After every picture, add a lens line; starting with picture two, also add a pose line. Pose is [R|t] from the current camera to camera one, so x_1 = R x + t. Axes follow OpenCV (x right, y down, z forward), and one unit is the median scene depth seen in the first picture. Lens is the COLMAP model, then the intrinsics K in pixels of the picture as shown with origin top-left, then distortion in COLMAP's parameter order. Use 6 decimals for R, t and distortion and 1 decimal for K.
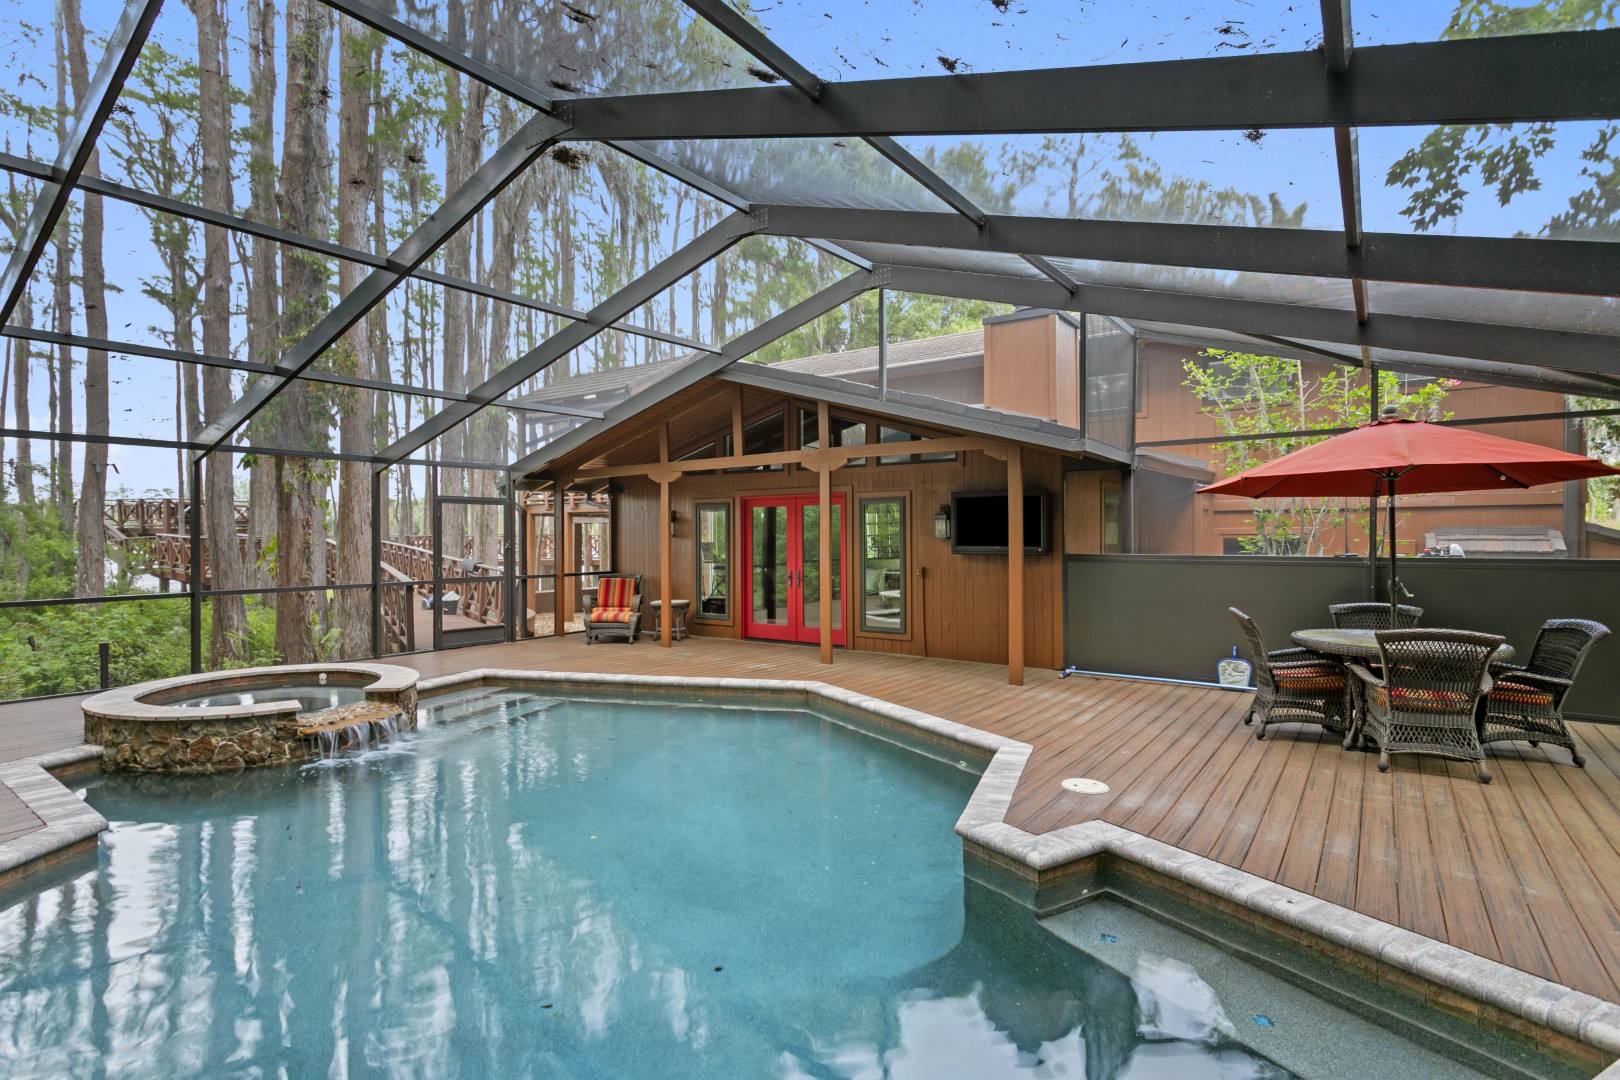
lens RADIAL K [[835.1, 0, 810.0], [0, 835.1, 540.0], [0, 0, 1]] dist [-0.011633, 0.001966]
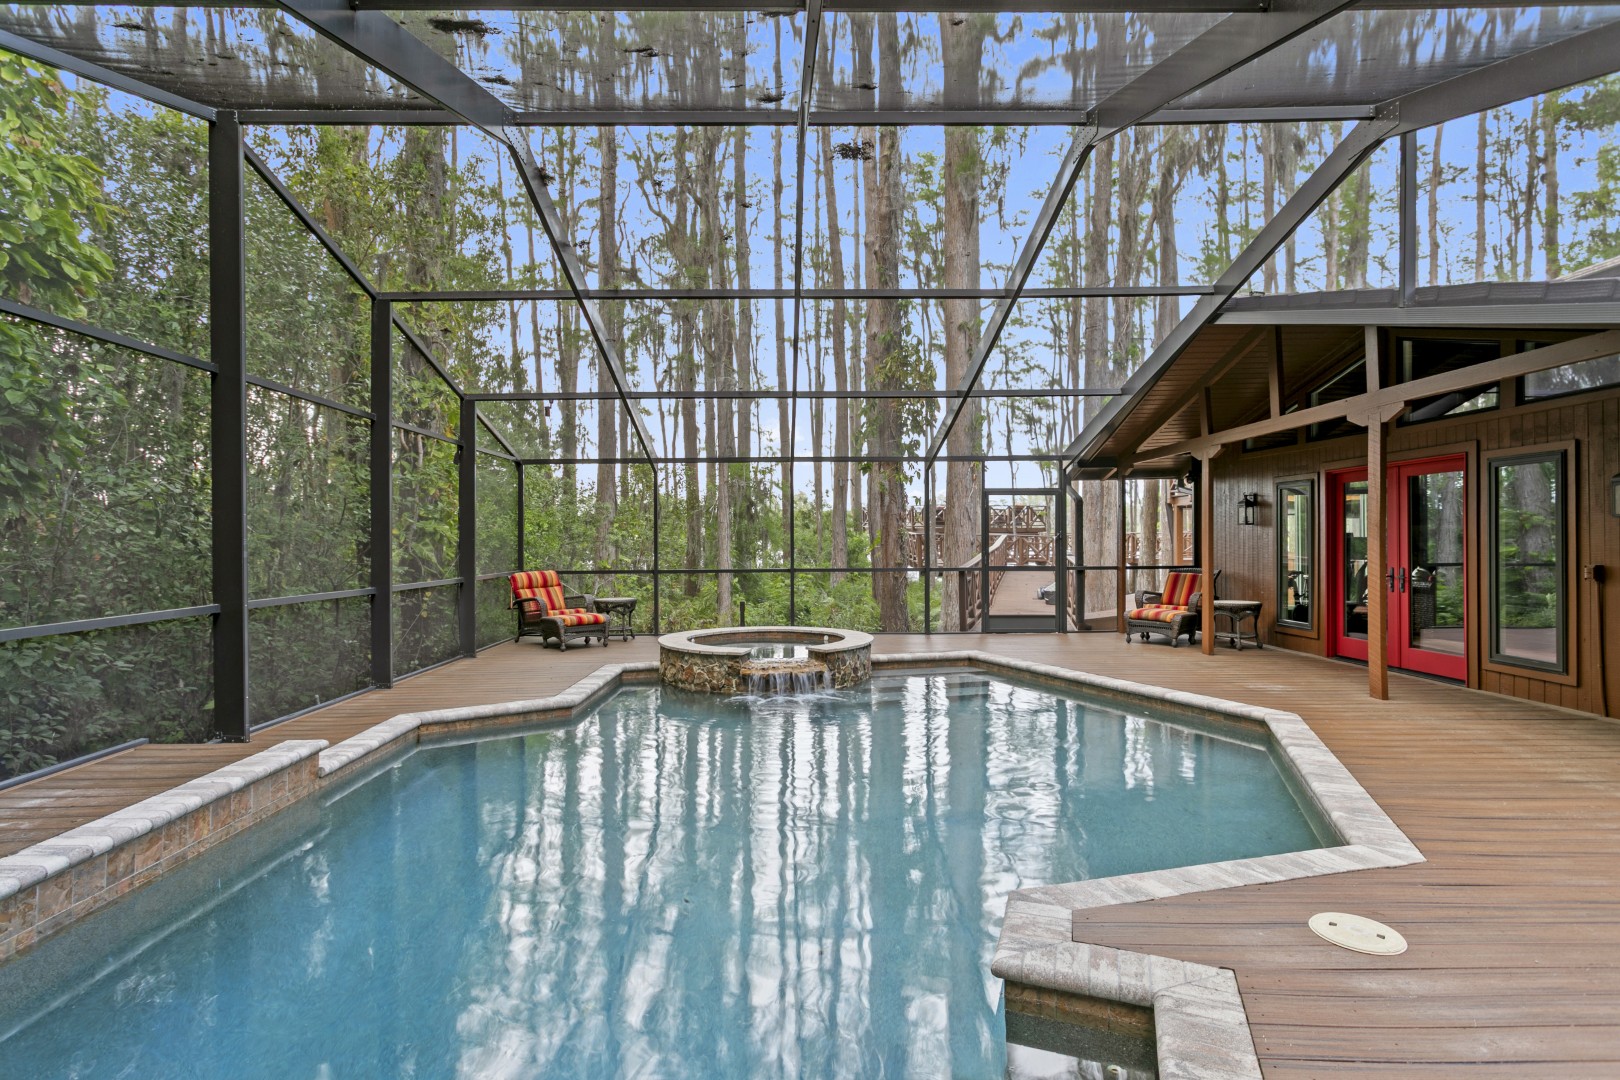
lens RADIAL K [[835.1, 0, 810.0], [0, 835.1, 540.0], [0, 0, 1]] dist [-0.011633, 0.001966]
pose [[0.579860, -0.002905, -0.814711, 0.357519], [-0.003598, 0.999975, -0.006127, 0.024822], [0.814708, 0.006485, 0.579834, 0.239601]]
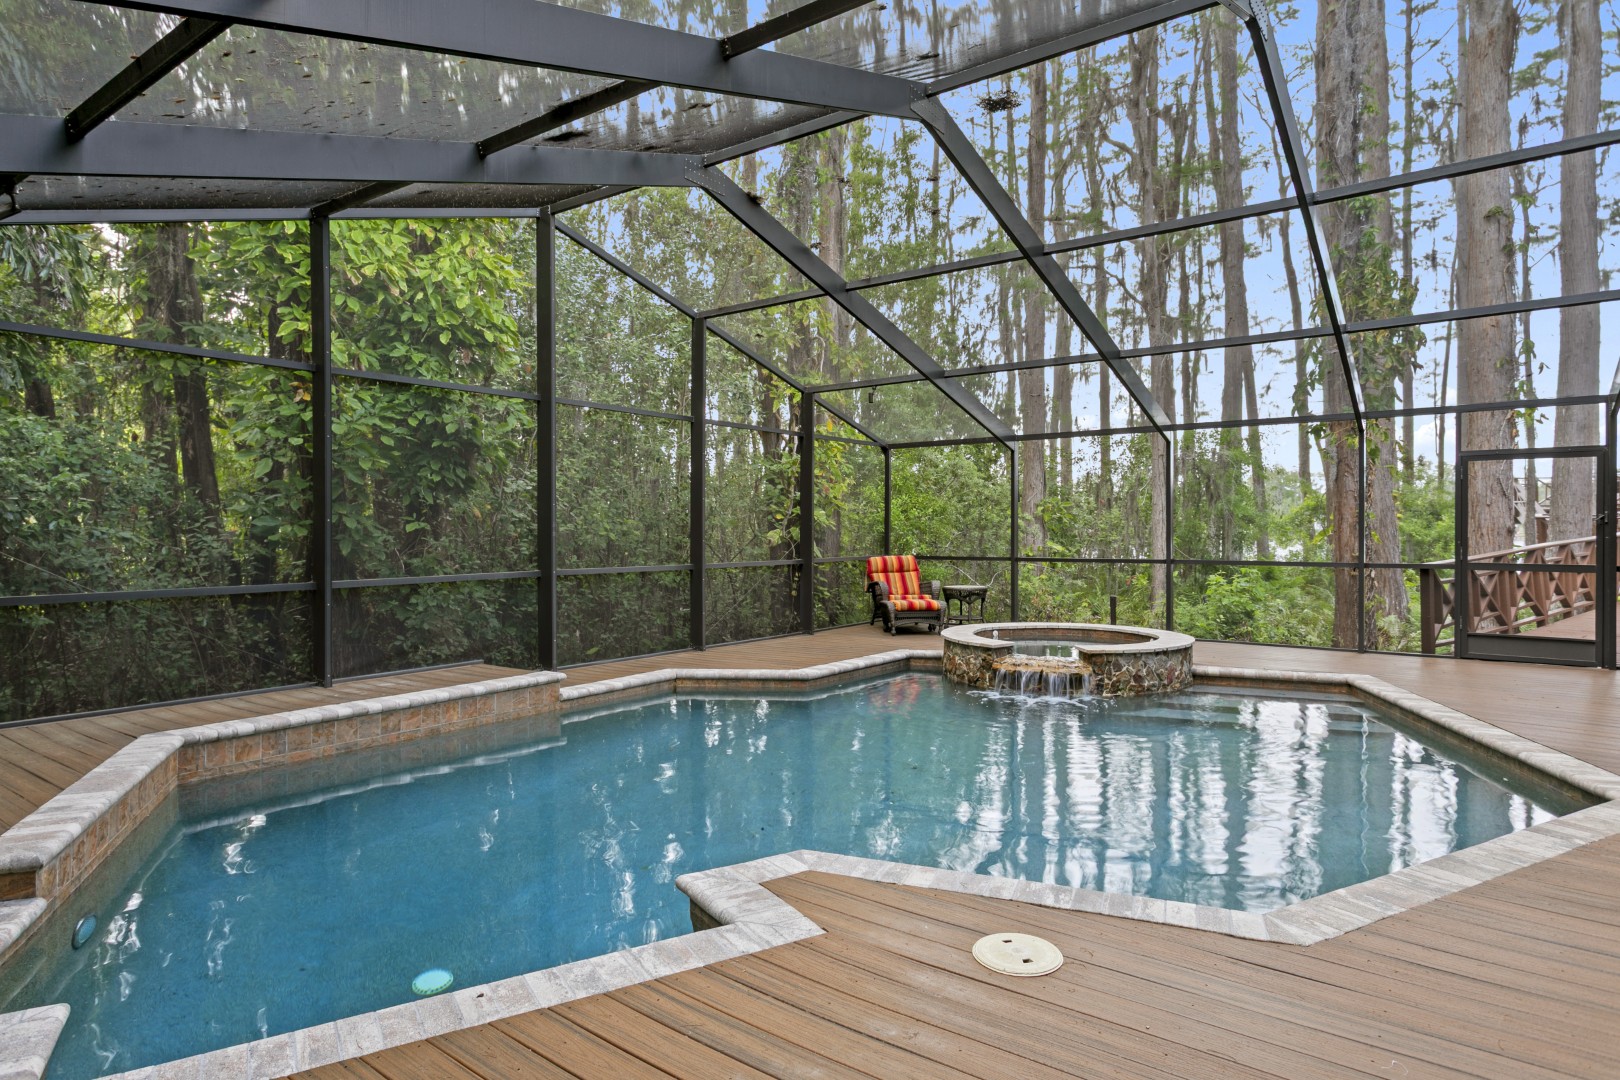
lens RADIAL K [[1010.3, 0, 810.0], [0, 1010.3, 540.0], [0, 0, 1]] dist [-0.030842, 0.000100]
pose [[-0.069387, 0.013089, -0.997504, 0.597561], [-0.008257, 0.999872, 0.013695, 0.022486], [0.997556, 0.009187, -0.069270, 0.576938]]
